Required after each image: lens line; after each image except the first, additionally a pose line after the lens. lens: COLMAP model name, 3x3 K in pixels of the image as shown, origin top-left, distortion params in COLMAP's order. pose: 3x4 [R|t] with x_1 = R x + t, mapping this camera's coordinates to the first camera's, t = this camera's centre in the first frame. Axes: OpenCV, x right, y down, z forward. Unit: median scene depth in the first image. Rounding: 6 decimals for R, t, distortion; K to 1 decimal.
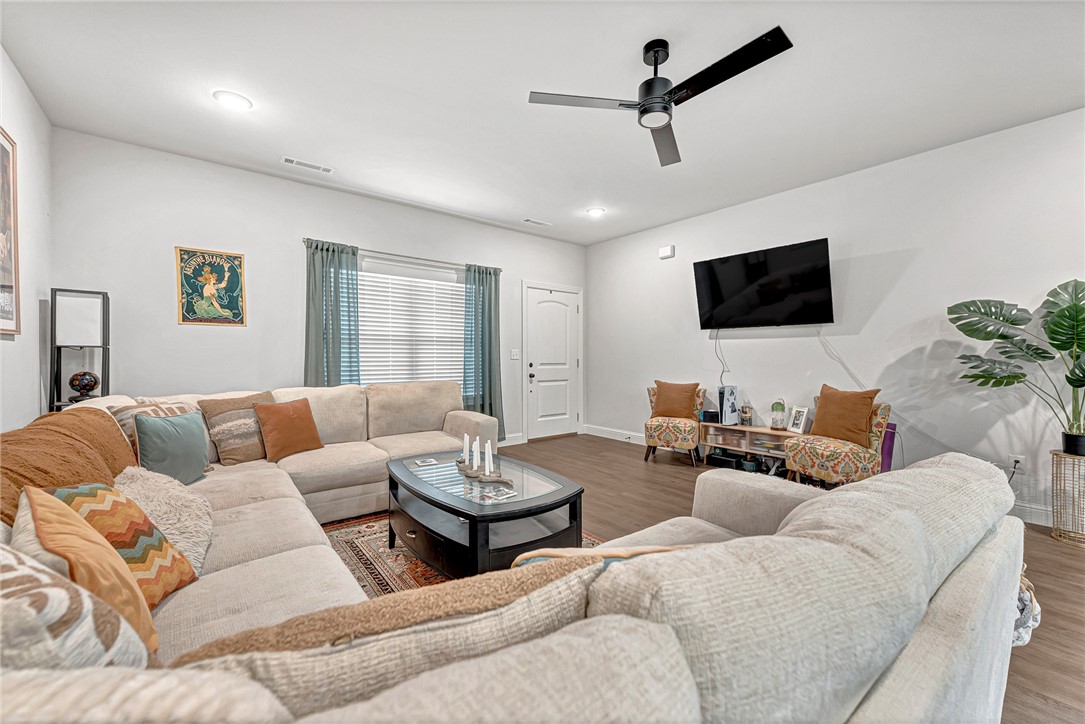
lens RADIAL K [[435.7, 0, 545.1], [0, 435.7, 360.1], [0, 0, 1]] dist [0.013570, -0.002600]
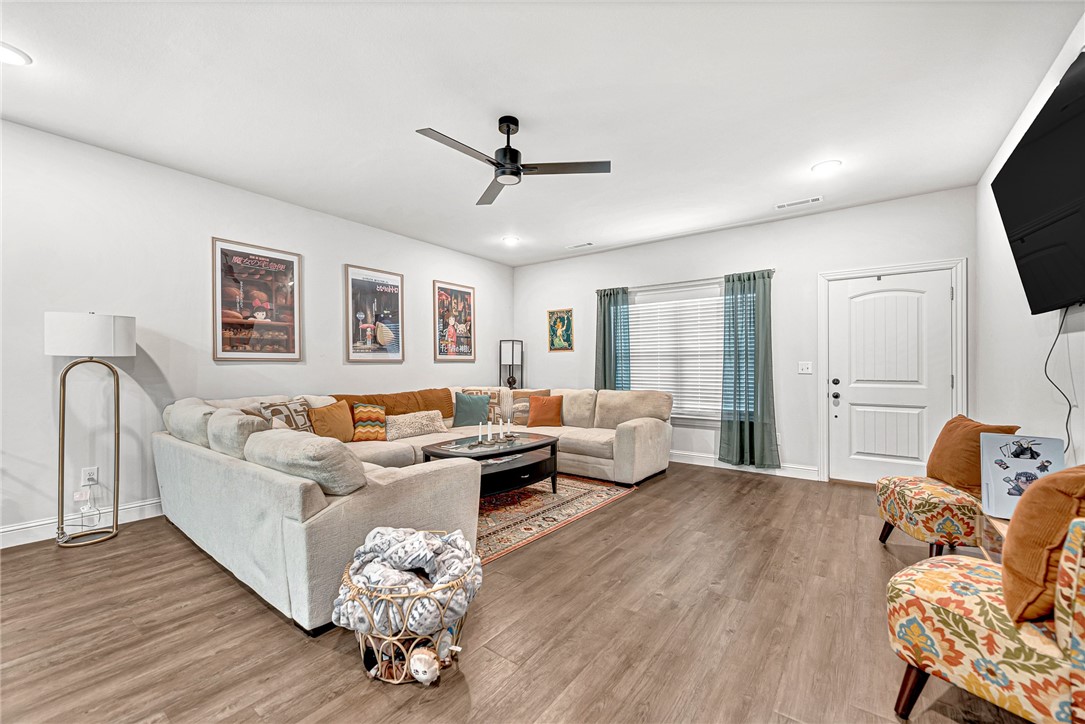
lens RADIAL K [[435.7, 0, 540.1], [0, 435.7, 366.0], [0, 0, 1]] dist [0.013570, -0.002600]
pose [[0.248896, -0.005673, -0.968514, 0.809901], [-0.010242, 0.999912, -0.008489, -0.005760], [0.968476, 0.012032, 0.248815, 0.430945]]
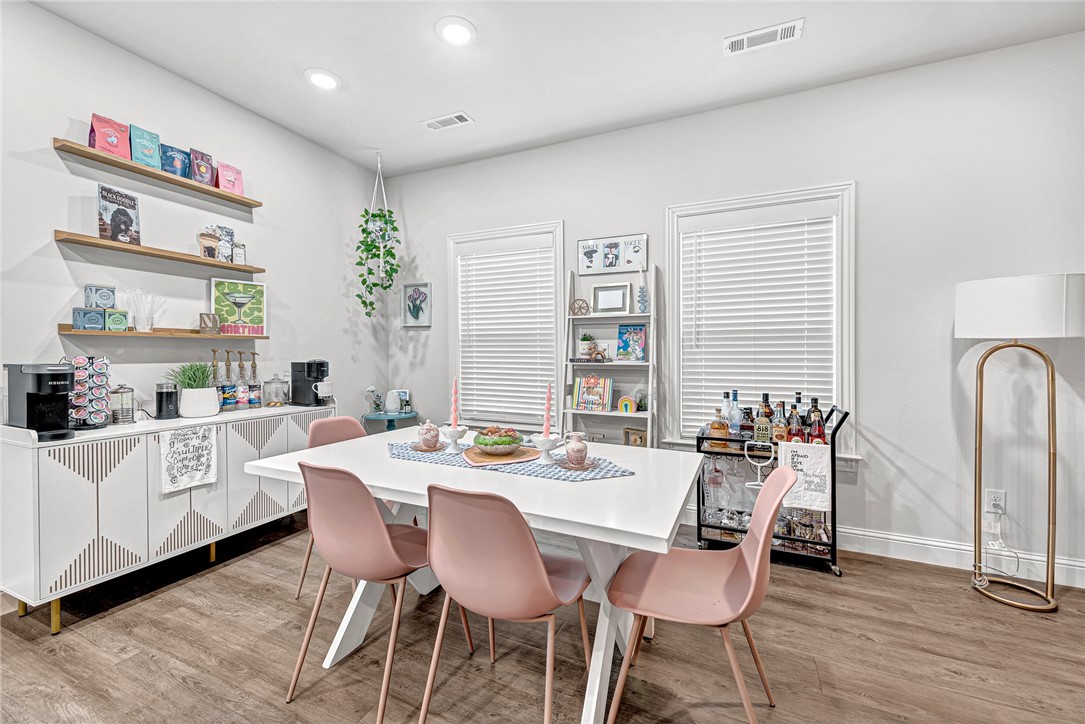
lens RADIAL K [[435.7, 0, 544.1], [0, 435.7, 359.2], [0, 0, 1]] dist [0.013570, -0.002600]
pose [[-0.891317, 0.000980, -0.453379, 0.646012], [-0.010568, 0.999681, 0.022938, -0.002573], [0.453257, 0.025236, -0.891023, 0.102559]]
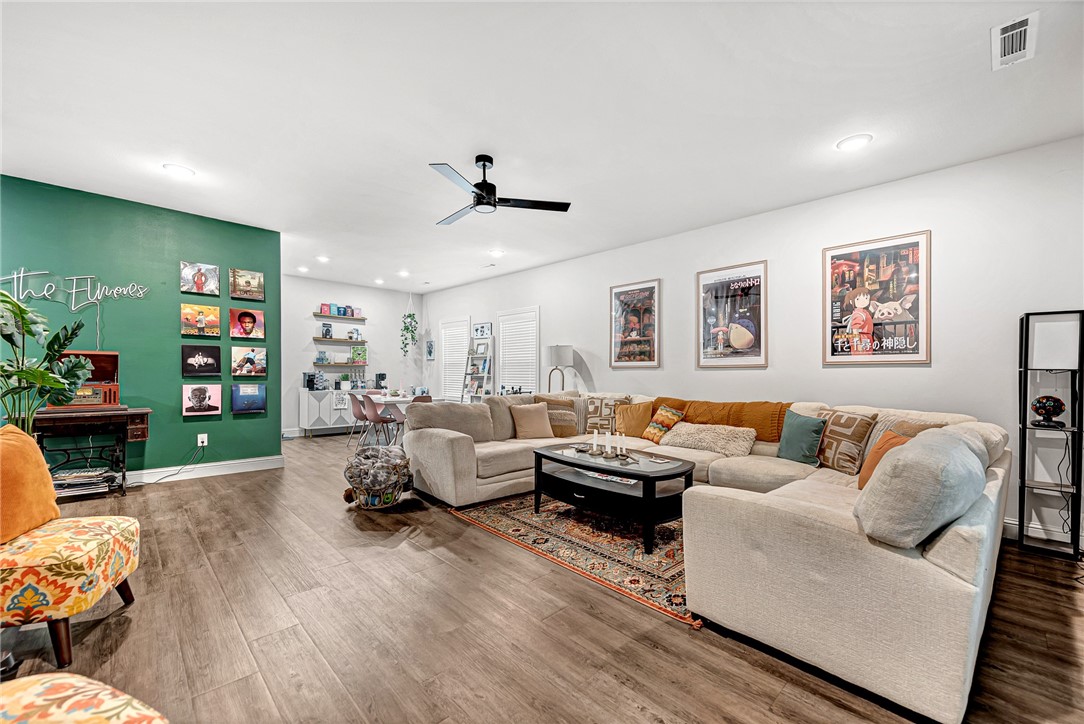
lens RADIAL K [[435.3, 0, 541.2], [0, 435.3, 379.0], [0, 0, 1]] dist [0.013570, -0.002600]
pose [[-0.996158, -0.011898, -0.086761, 0.096303], [-0.014124, 0.999585, 0.025095, -0.014284], [0.086427, 0.026224, -0.995913, 1.360825]]
